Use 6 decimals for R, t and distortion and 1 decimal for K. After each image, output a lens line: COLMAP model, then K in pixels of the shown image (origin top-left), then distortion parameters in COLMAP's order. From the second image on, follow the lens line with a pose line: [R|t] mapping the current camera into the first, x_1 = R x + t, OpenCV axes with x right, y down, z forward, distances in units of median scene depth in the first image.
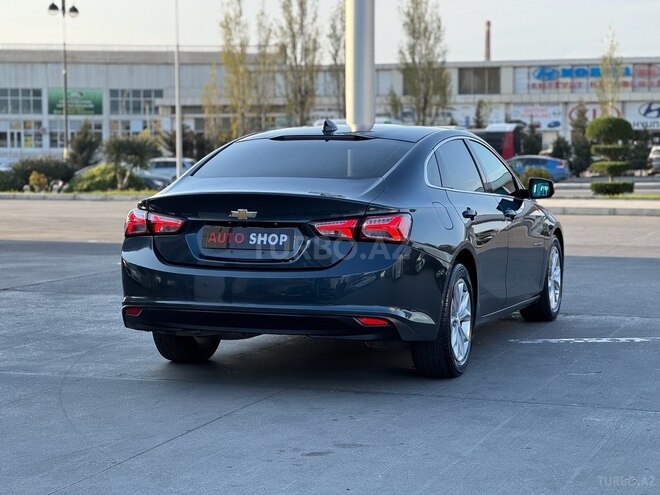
lens RADIAL K [[1474.9, 0, 325.3], [0, 1474.9, 217.9], [0, 0, 1]] dist [0.216101, 0.000000]
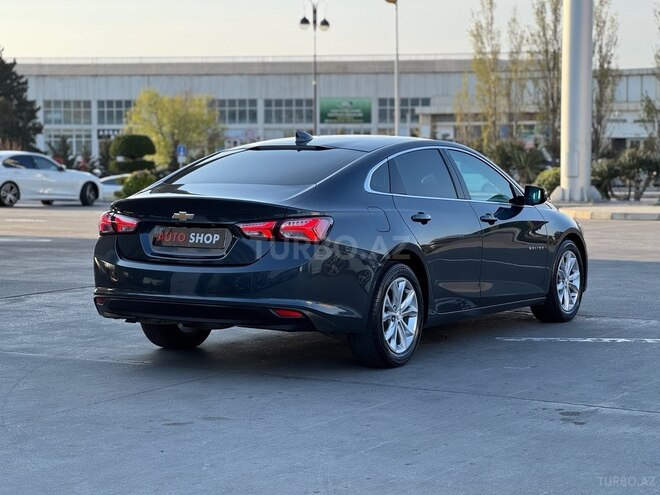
lens RADIAL K [[1474.9, 0, 330.4], [0, 1474.9, 247.9], [0, 0, 1]] dist [0.216101, 0.000000]
pose [[0.982033, 0.012536, -0.188291, 0.234035], [-0.009714, 0.999826, 0.015903, 0.002502], [0.188458, -0.013788, 0.981985, -0.073399]]
